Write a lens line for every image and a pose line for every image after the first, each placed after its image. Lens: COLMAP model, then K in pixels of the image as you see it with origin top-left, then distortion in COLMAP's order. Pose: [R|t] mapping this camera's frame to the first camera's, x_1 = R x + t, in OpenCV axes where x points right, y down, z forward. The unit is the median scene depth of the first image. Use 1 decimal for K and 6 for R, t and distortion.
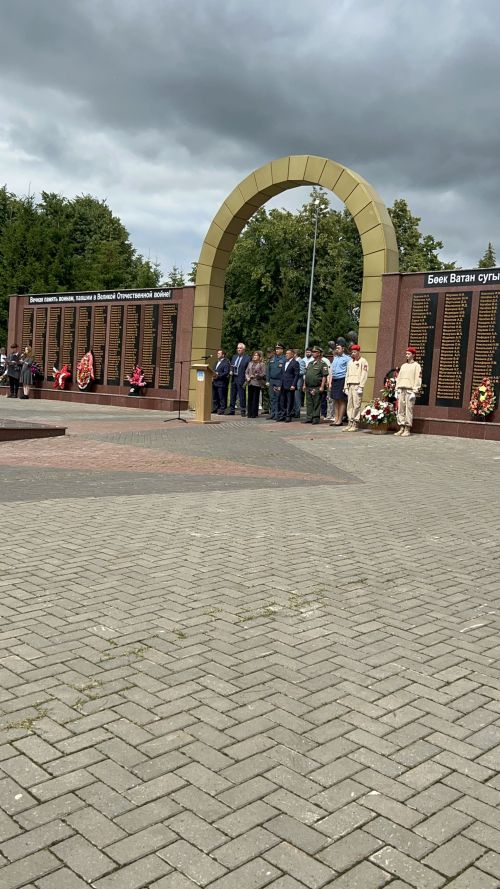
lens RADIAL K [[797.1, 0, 229.2], [0, 797.1, 465.3], [0, 0, 1]] dist [0.035651, -0.022273]
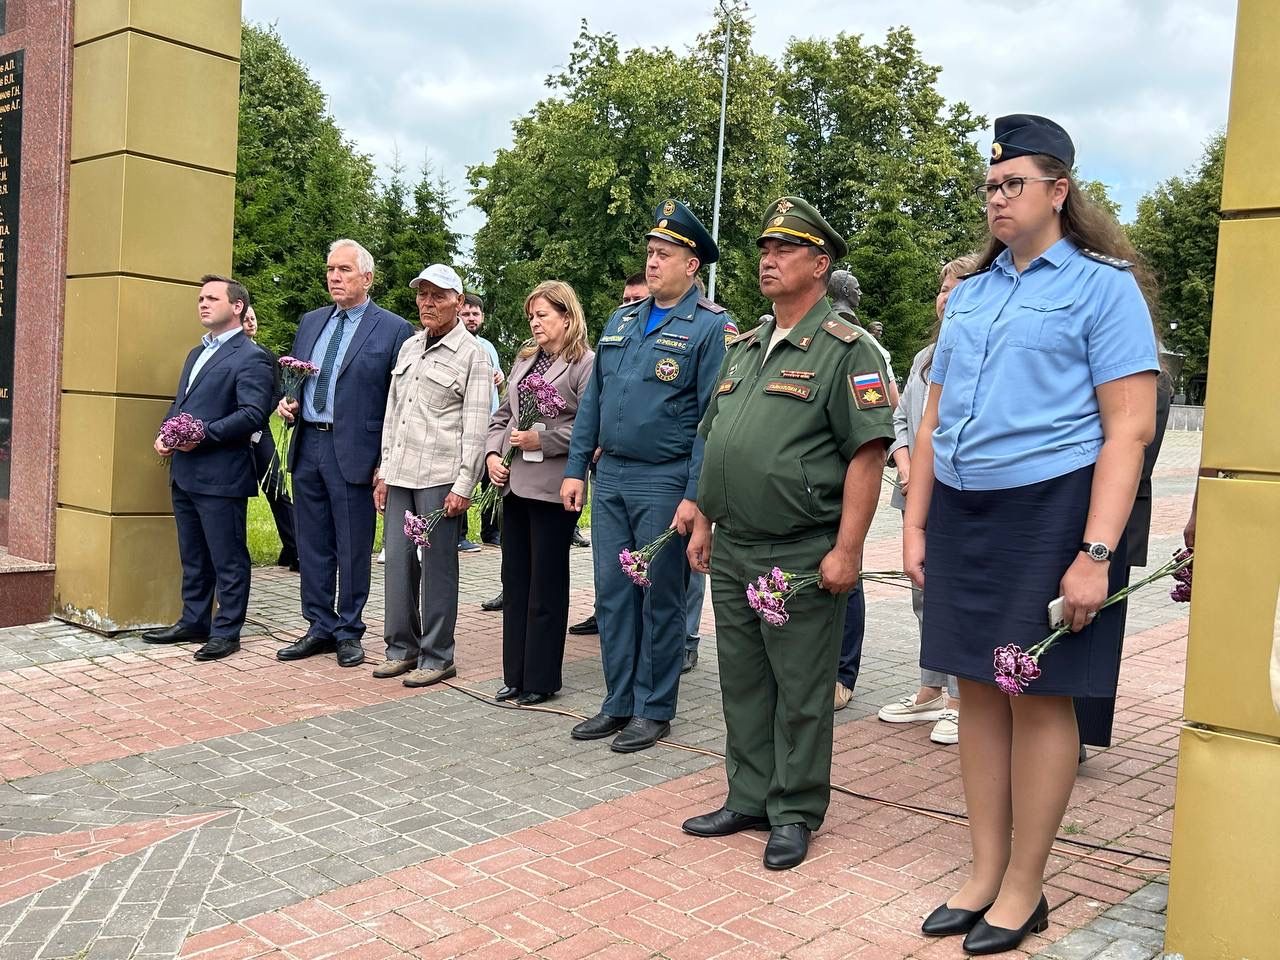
lens RADIAL K [[1276.5, 0, 635.4], [0, 1276.5, 487.5], [0, 0, 1]] dist [0.010216, 0.000000]
pose [[0.999203, -0.009166, 0.038856, 0.024728], [0.010559, 0.999303, -0.035792, -0.032833], [-0.038501, 0.036174, 0.998604, 0.265611]]
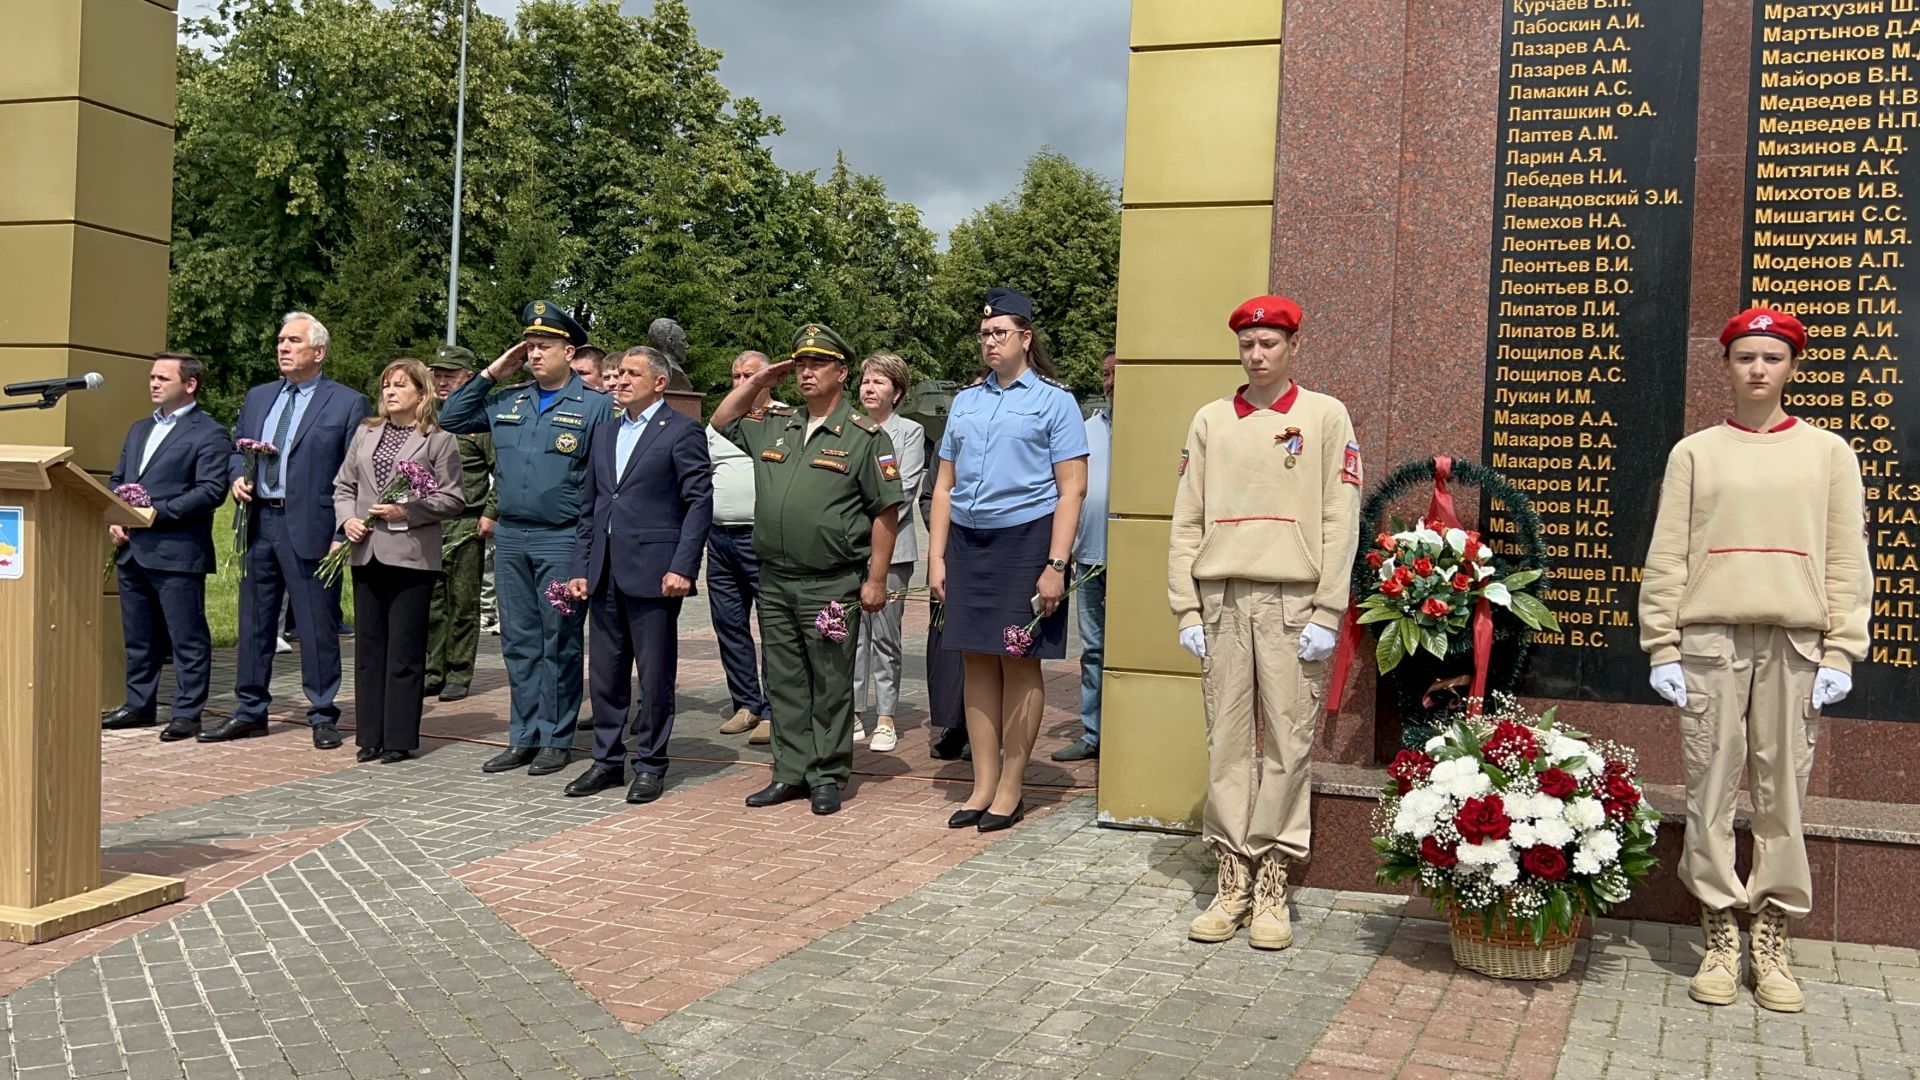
lens RADIAL K [[1721.5, 0, 965.2], [0, 1721.5, 544.7], [0, 0, 1]] dist [0.035651, -0.022273]
pose [[0.912127, -0.031107, 0.408725, -0.002633], [0.054623, 0.997448, -0.045984, -0.028844], [-0.406252, 0.064269, 0.911498, 0.222010]]
